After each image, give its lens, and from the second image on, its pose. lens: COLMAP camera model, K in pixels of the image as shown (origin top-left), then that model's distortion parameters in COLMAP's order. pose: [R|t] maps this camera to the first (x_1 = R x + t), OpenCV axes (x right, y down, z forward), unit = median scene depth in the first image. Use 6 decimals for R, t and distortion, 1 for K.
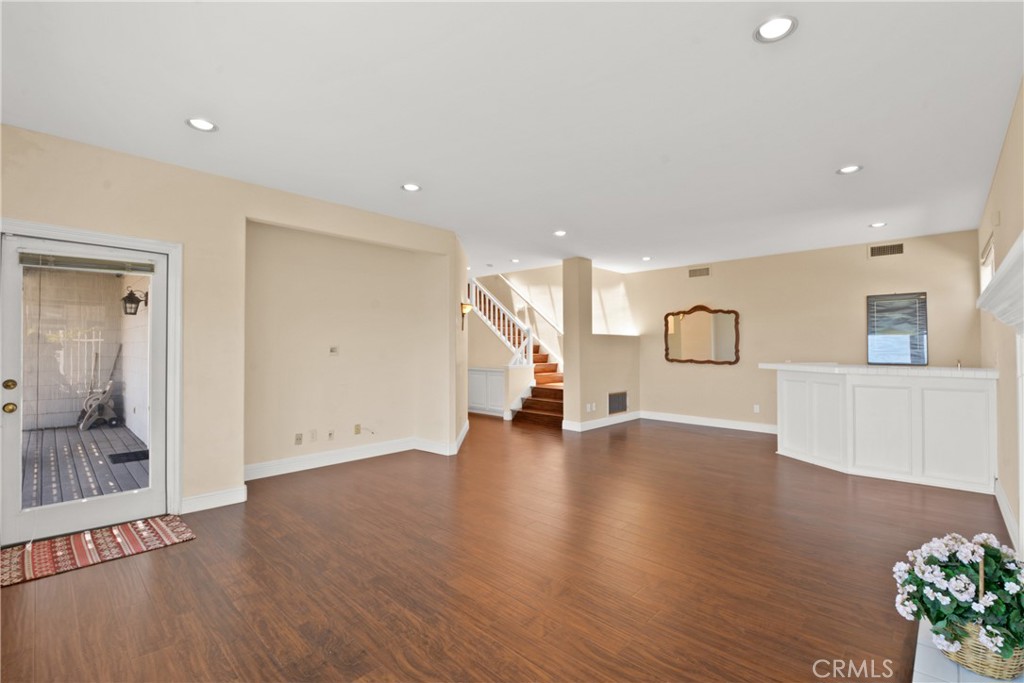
lens RADIAL K [[460.4, 0, 521.1], [0, 460.4, 337.1], [0, 0, 1]] dist [0.007760, -0.002067]
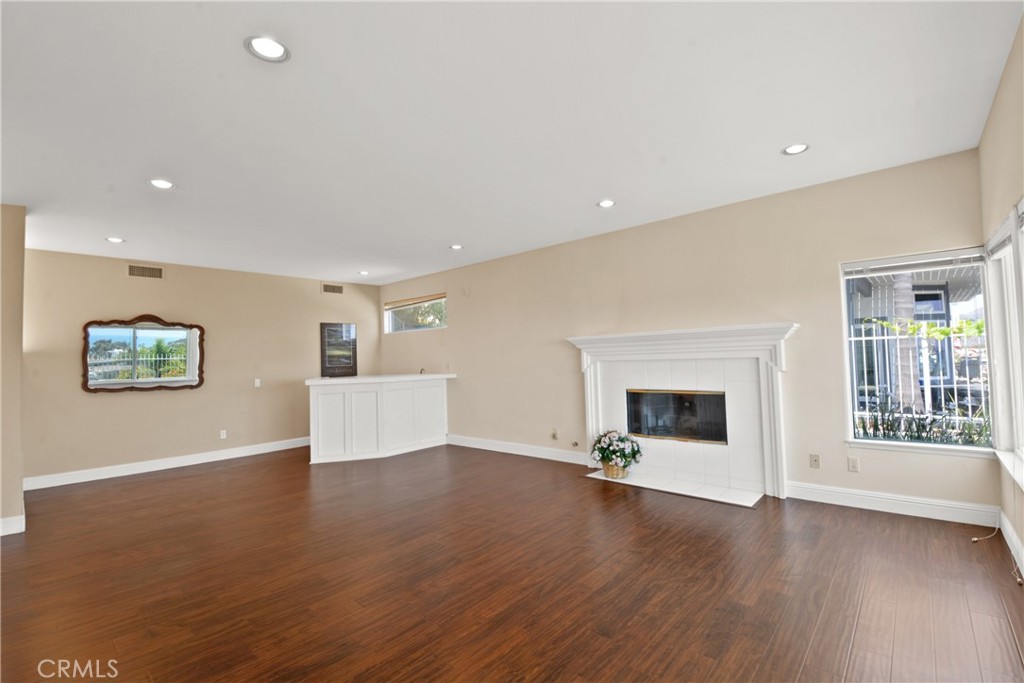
lens RADIAL K [[460.4, 0, 521.5], [0, 460.4, 345.2], [0, 0, 1]] dist [0.007760, -0.002067]
pose [[-0.056945, 0.026117, 0.998036, -0.516658], [0.006963, 0.999644, -0.025762, 0.006937], [-0.998353, 0.005482, -0.057106, 0.531512]]
